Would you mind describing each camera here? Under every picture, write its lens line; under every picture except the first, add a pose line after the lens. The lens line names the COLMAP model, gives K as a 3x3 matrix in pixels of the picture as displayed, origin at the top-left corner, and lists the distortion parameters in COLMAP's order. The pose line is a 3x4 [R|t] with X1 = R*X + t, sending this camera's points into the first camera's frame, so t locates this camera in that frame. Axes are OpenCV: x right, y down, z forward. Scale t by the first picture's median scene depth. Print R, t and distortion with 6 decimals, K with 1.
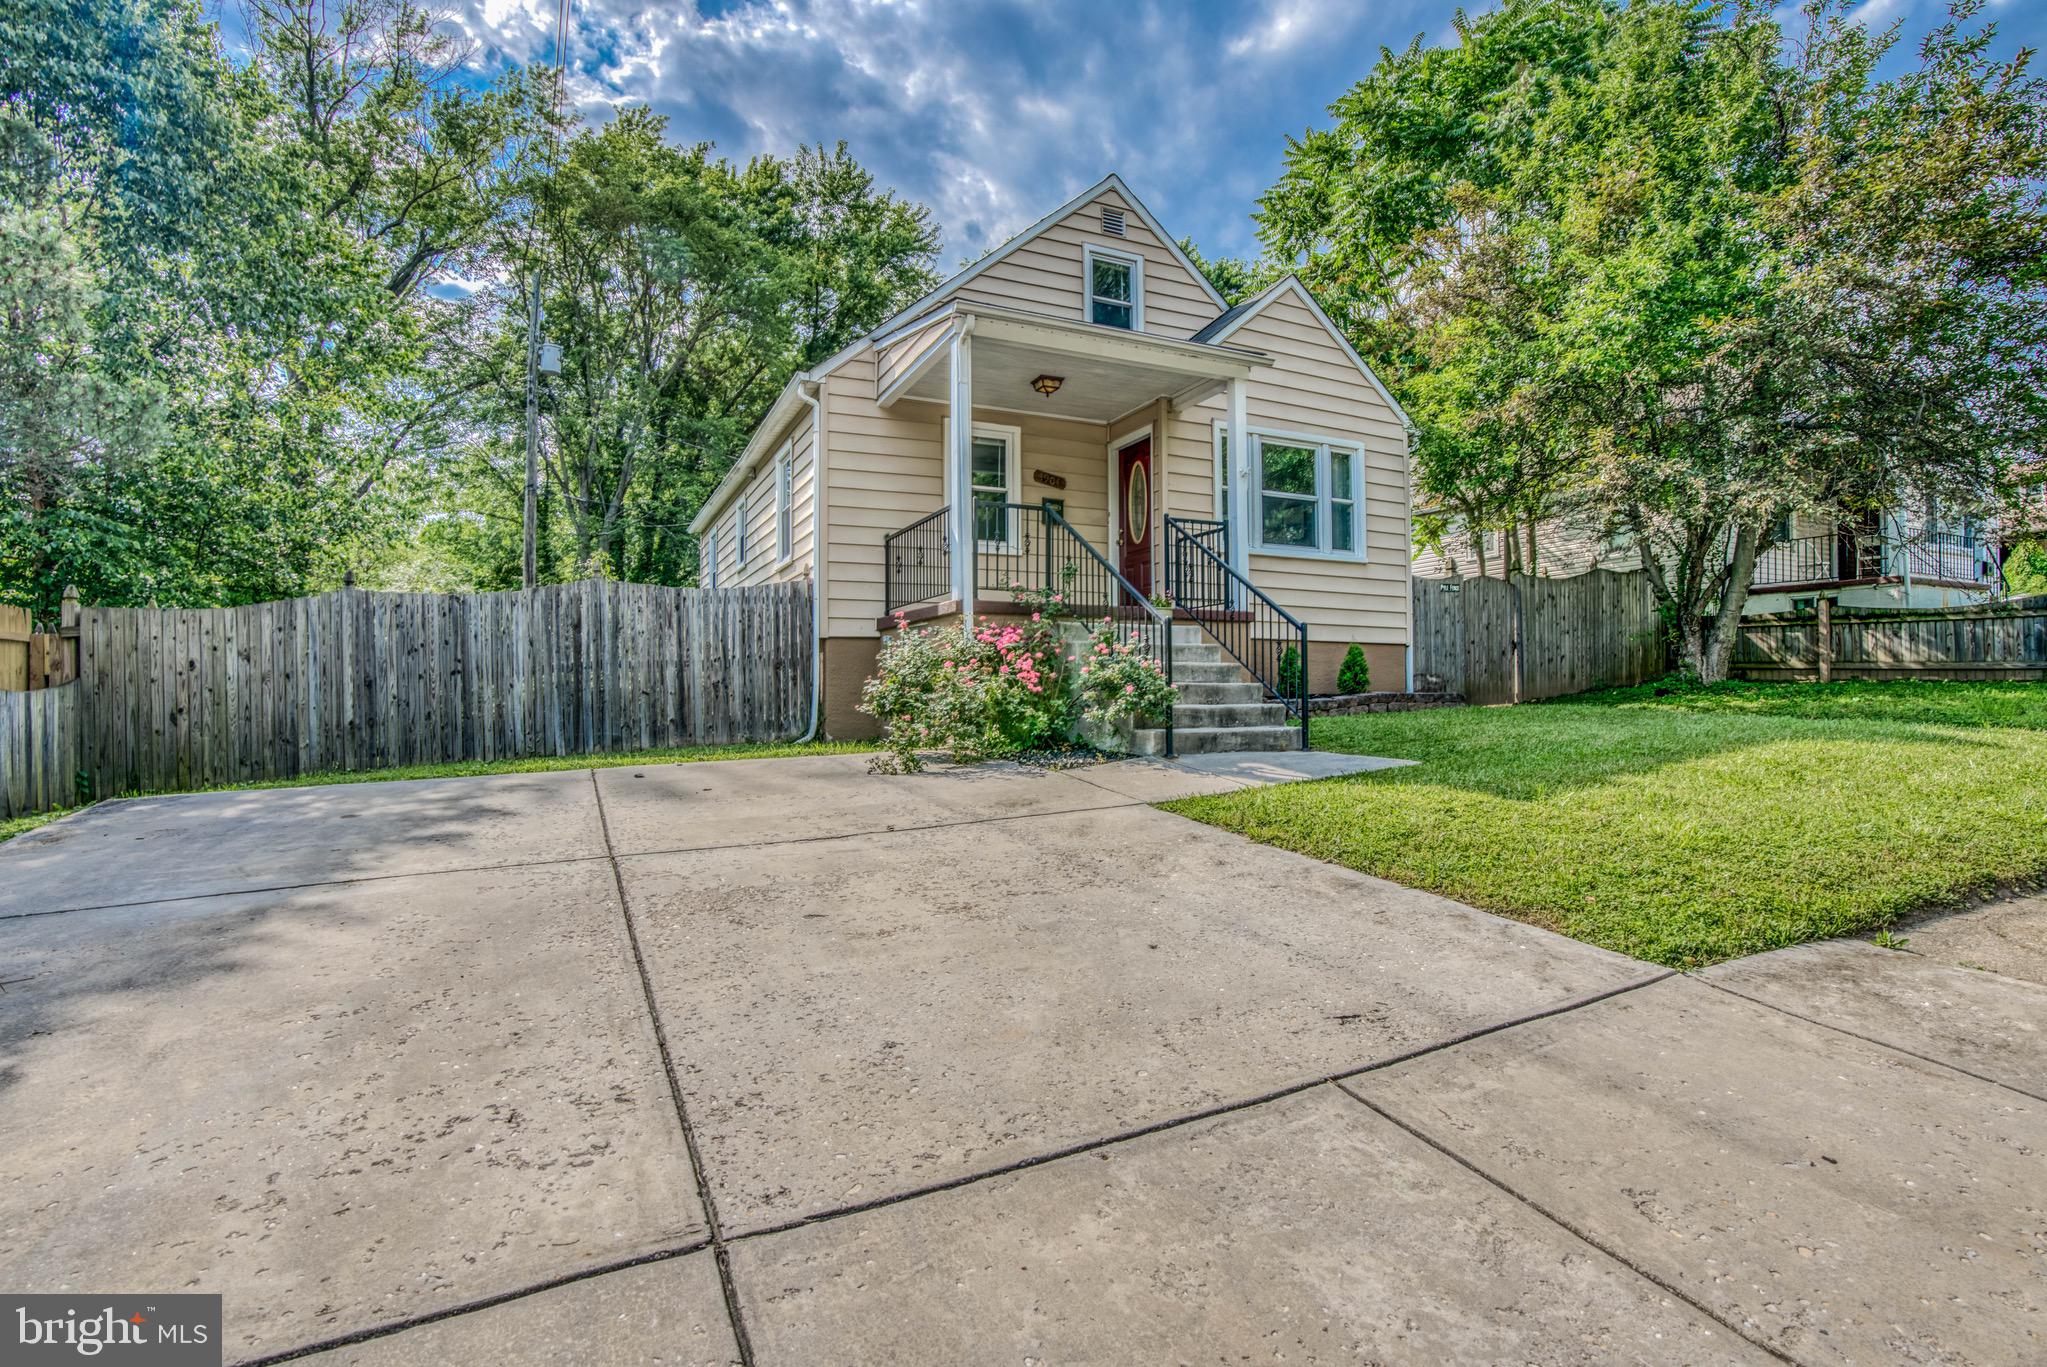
lens RADIAL K [[955.7, 0, 1017.3], [0, 955.7, 689.2], [0, 0, 1]] dist [-0.067773, 0.029522]
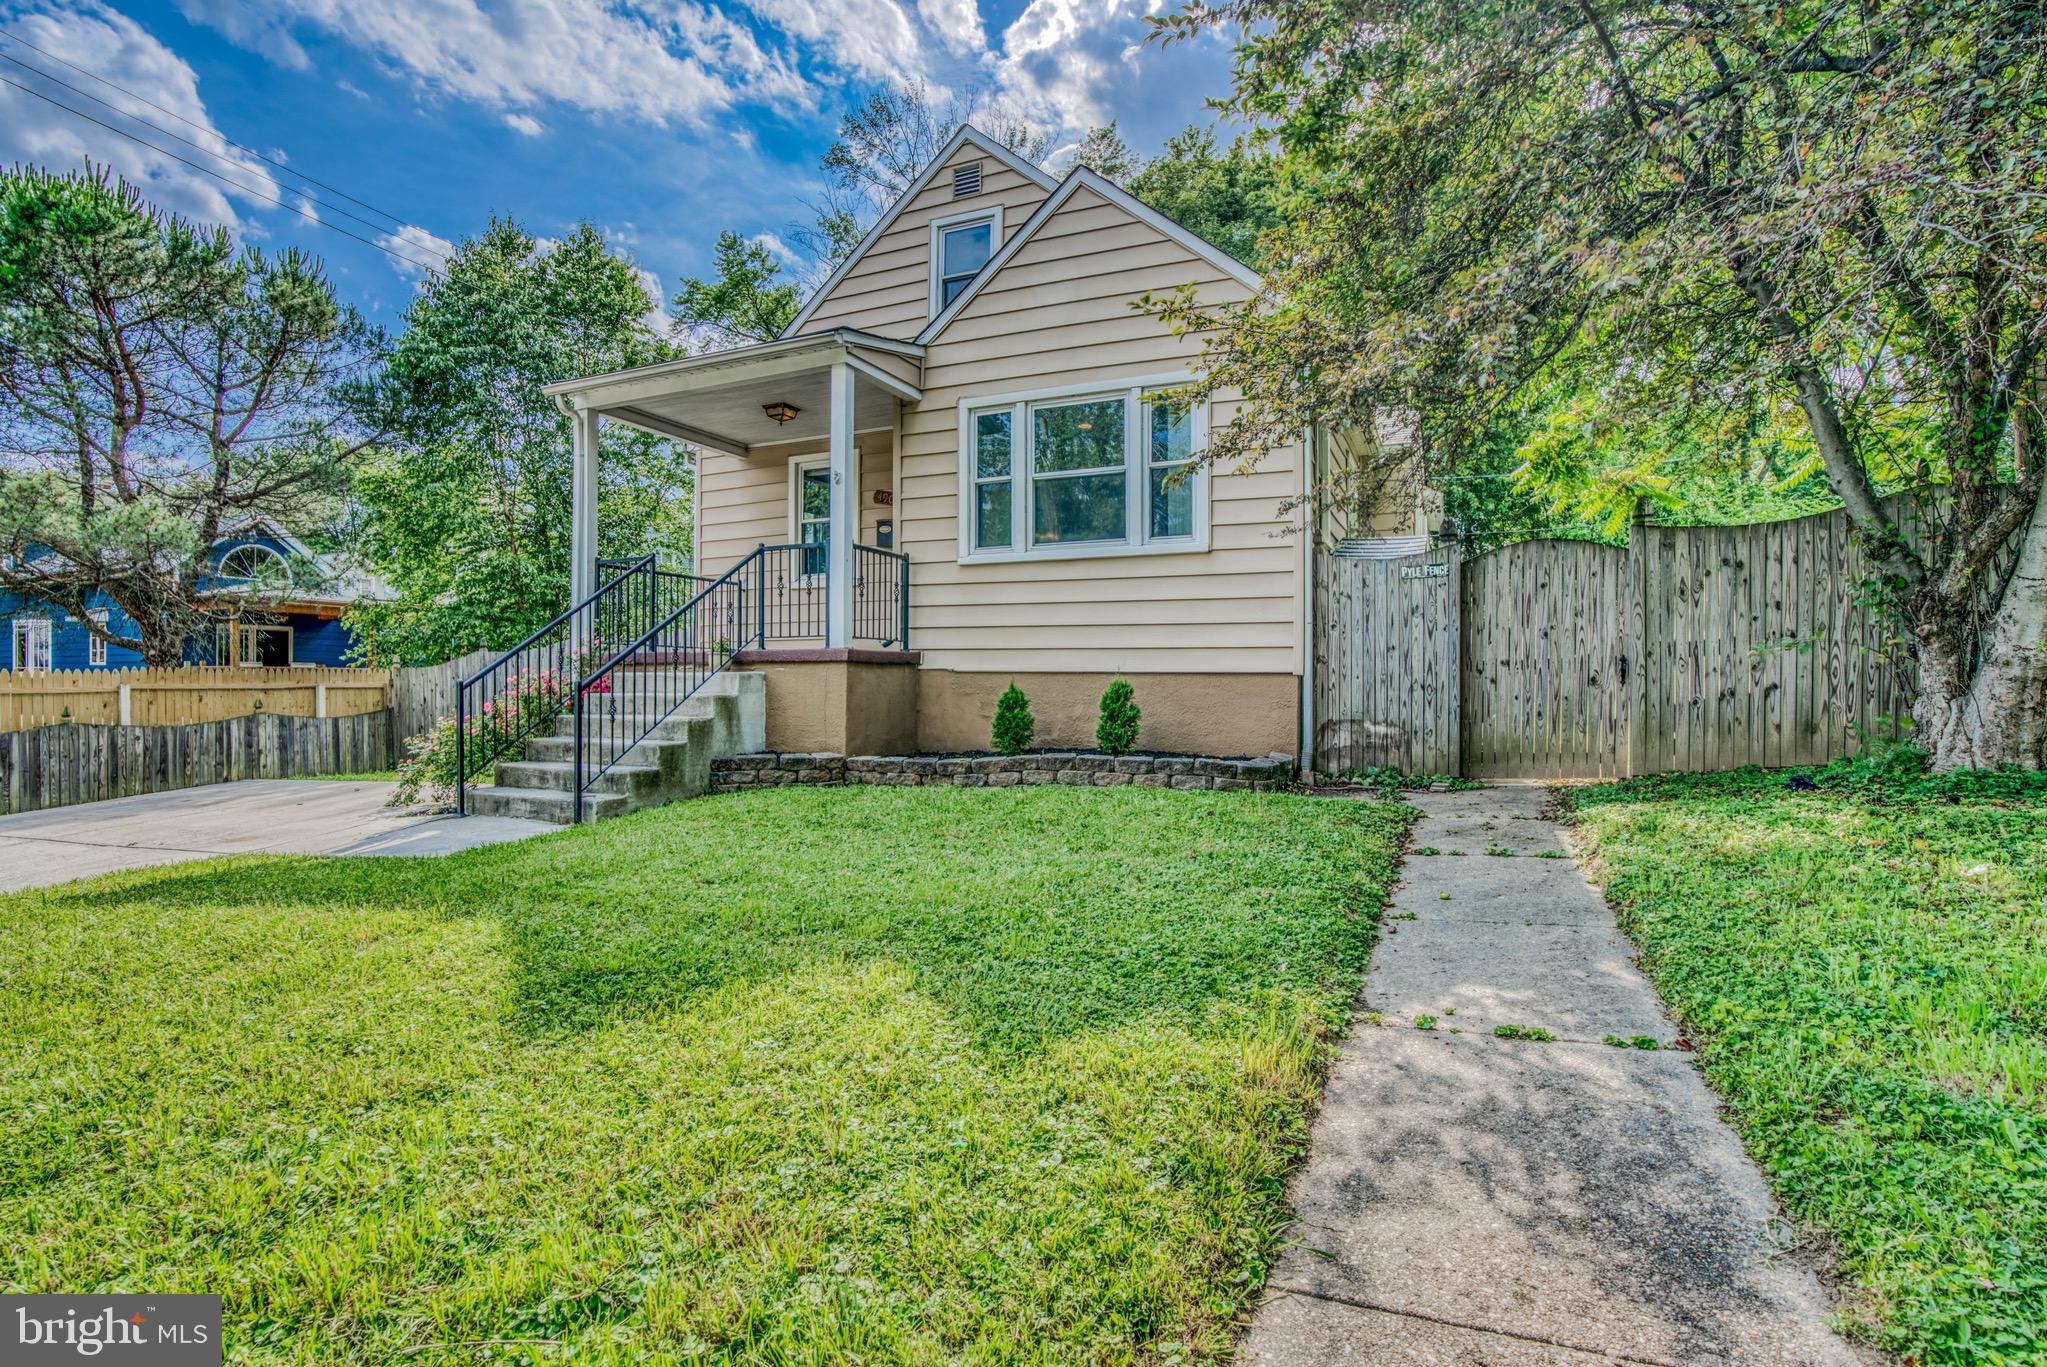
lens RADIAL K [[955.7, 0, 1017.3], [0, 955.7, 689.2], [0, 0, 1]] dist [-0.067773, 0.029522]
pose [[0.670497, 0.008421, -0.741864, 0.796841], [0.001331, 0.999920, 0.012552, -0.047455], [0.741911, -0.009403, 0.670433, 0.474056]]
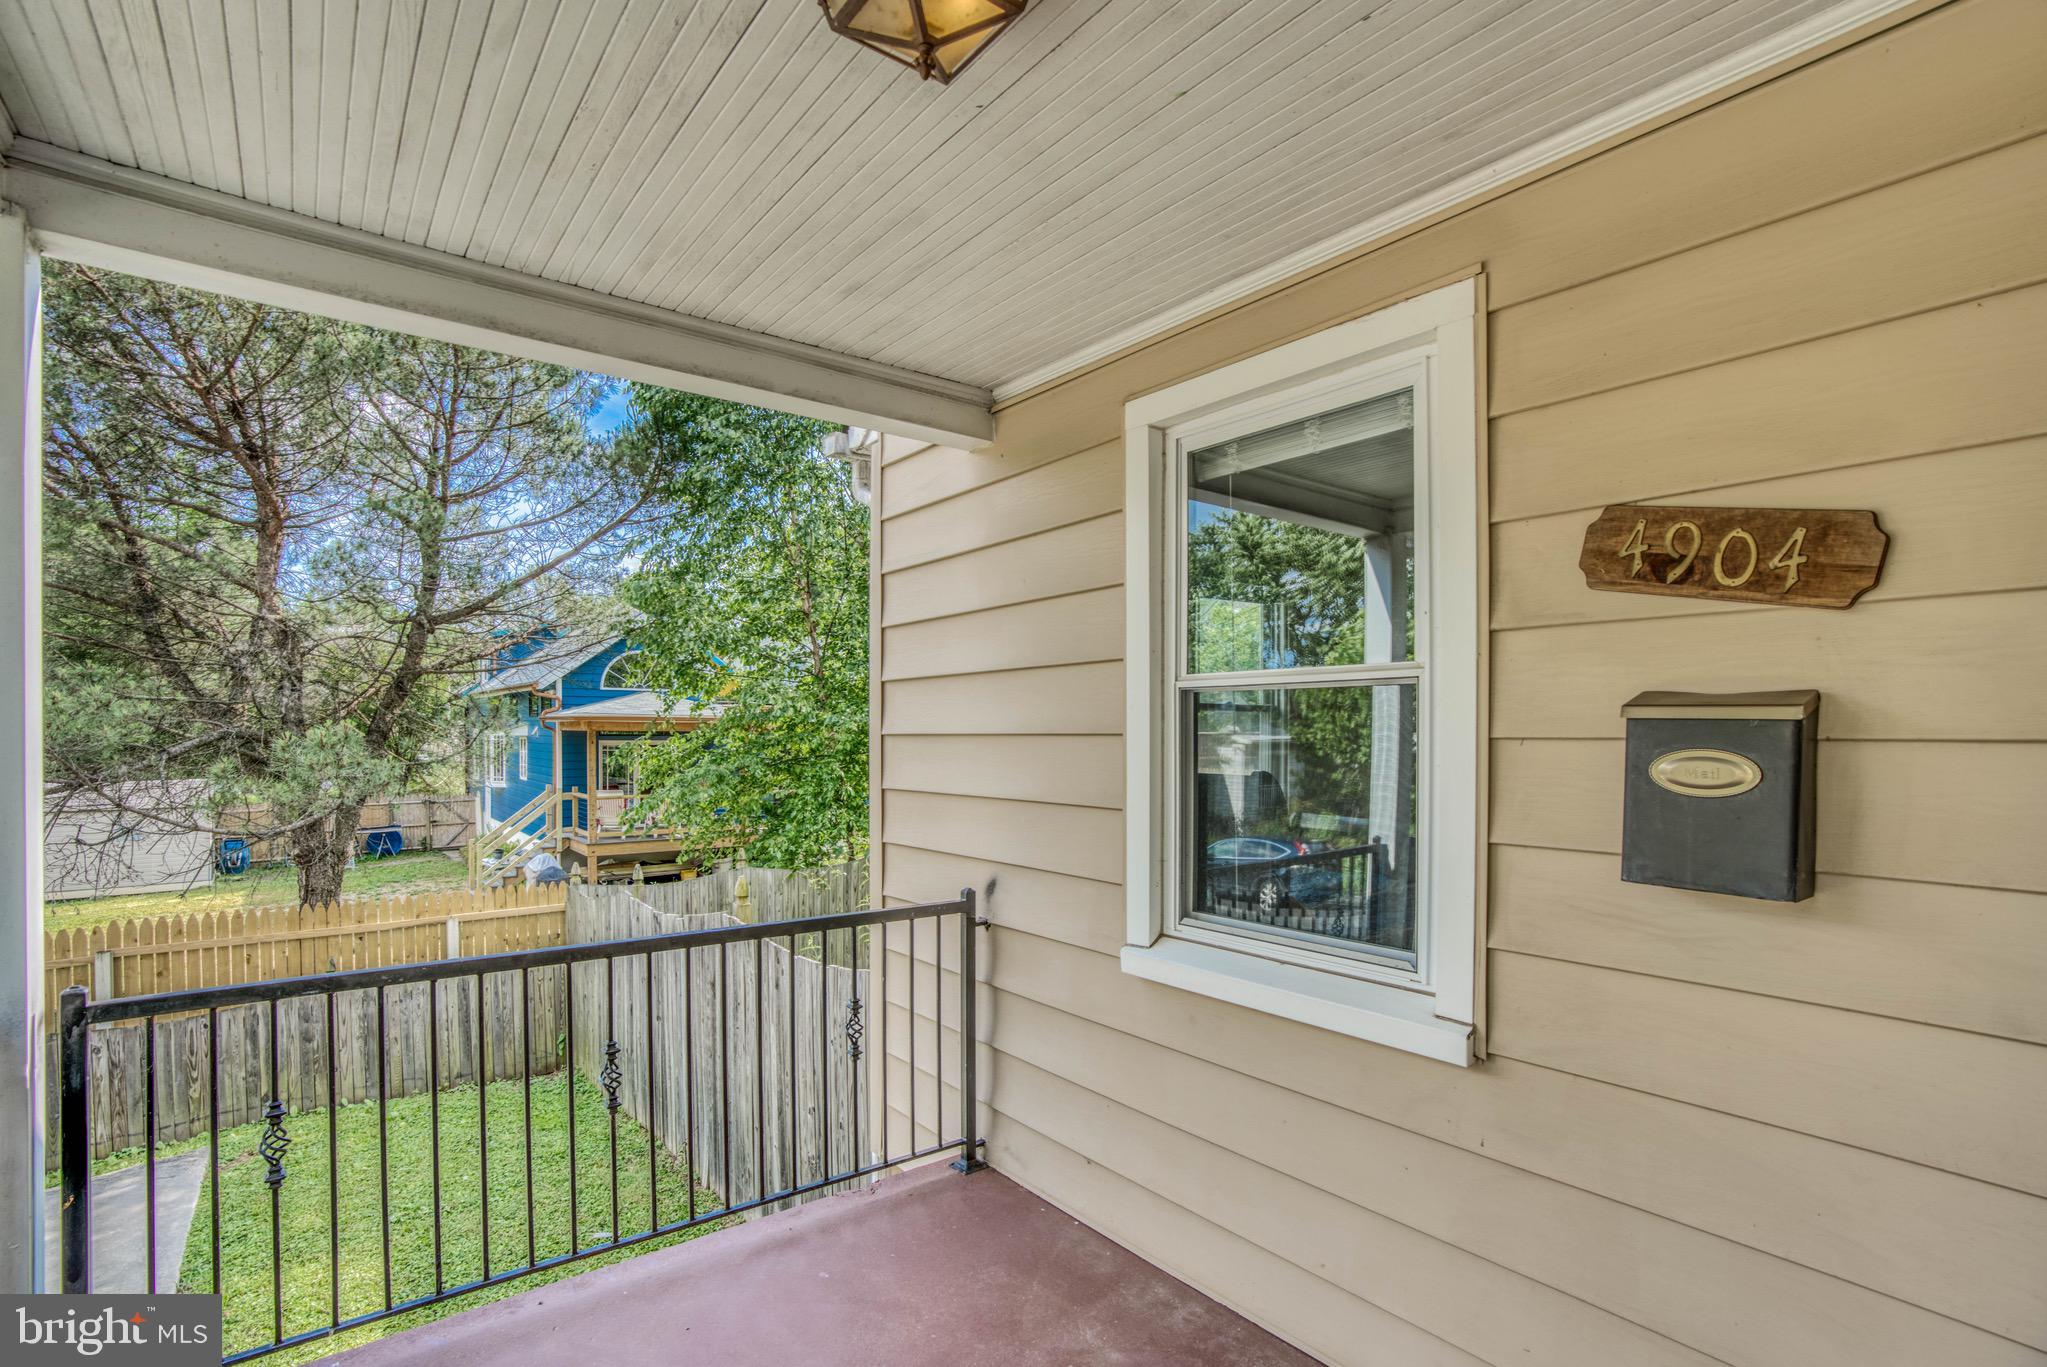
lens RADIAL K [[966.5, 0, 1021.5], [0, 966.5, 730.3], [0, 0, 1]] dist [-0.066115, 0.031070]
pose [[0.239430, 0.004530, -0.970903, 0.140564], [-0.003906, 0.999986, 0.003703, -0.194582], [0.970906, 0.002906, 0.239444, 0.871223]]
